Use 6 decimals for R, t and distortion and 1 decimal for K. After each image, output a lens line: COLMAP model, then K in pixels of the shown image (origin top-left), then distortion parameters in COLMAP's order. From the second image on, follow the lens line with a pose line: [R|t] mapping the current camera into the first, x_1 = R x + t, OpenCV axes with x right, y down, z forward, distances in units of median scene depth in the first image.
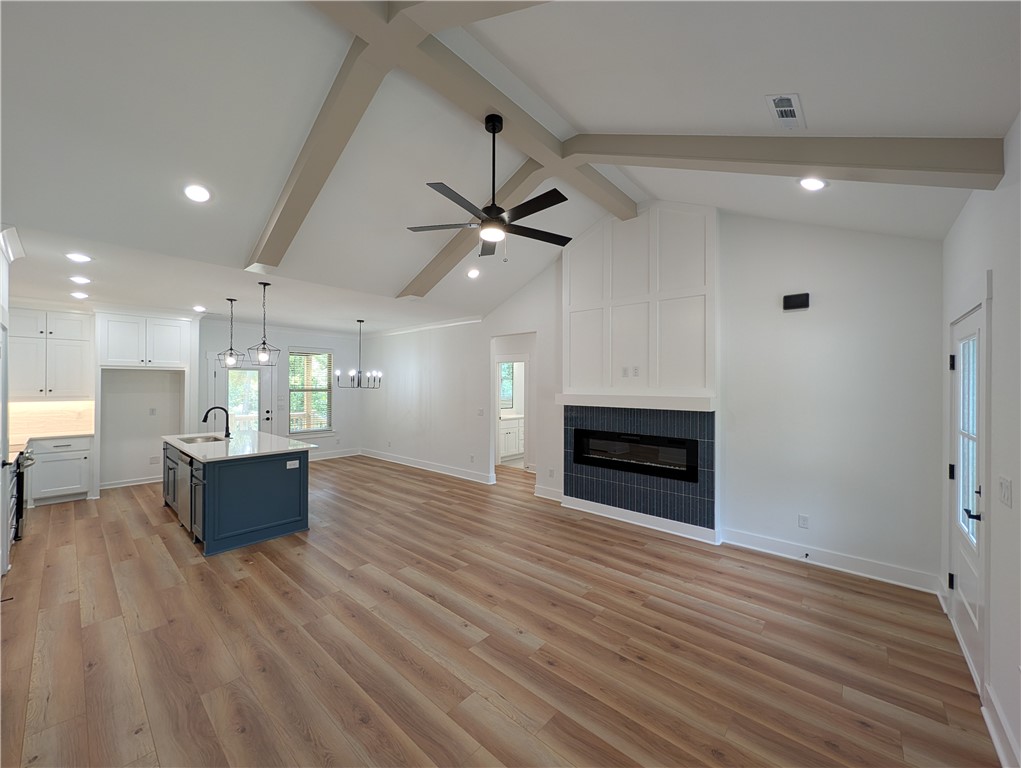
lens RADIAL K [[392.6, 0, 506.8], [0, 392.6, 382.9], [0, 0, 1]] dist [-0.000111, 0.000074]
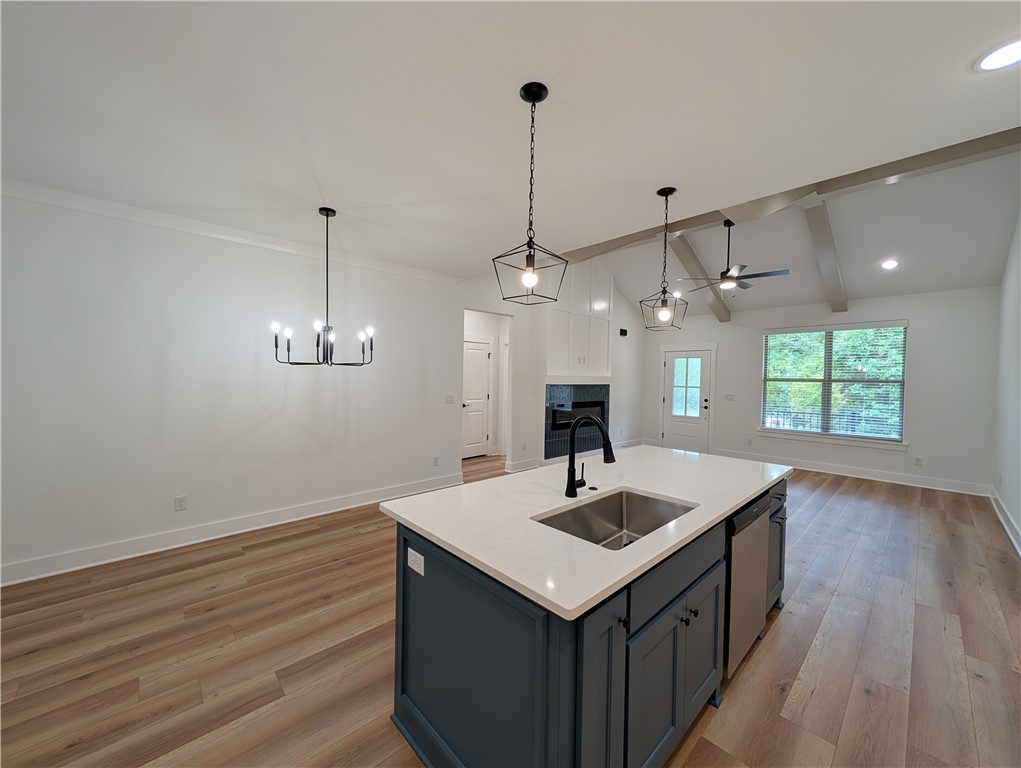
lens RADIAL K [[392.6, 0, 508.5], [0, 392.6, 382.4], [0, 0, 1]] dist [-0.000111, 0.000074]
pose [[0.090631, -0.020776, 0.995668, -1.354828], [-0.021256, 0.999514, 0.022791, 0.031028], [-0.995658, -0.023230, 0.090145, 1.289328]]
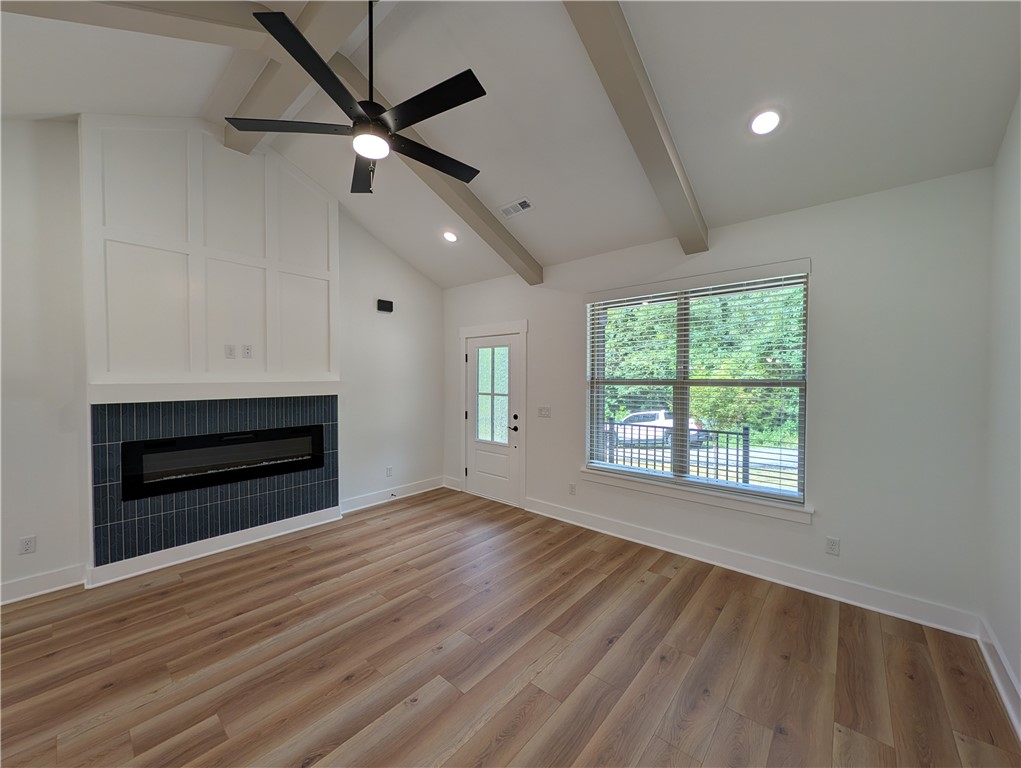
lens RADIAL K [[392.6, 0, 508.5], [0, 392.6, 382.6], [0, 0, 1]] dist [-0.000111, 0.000074]
pose [[-0.008540, -0.024149, 0.999672, -0.520819], [-0.002379, 0.999706, 0.024130, 0.013723], [-0.999961, -0.002172, -0.008595, 0.539157]]
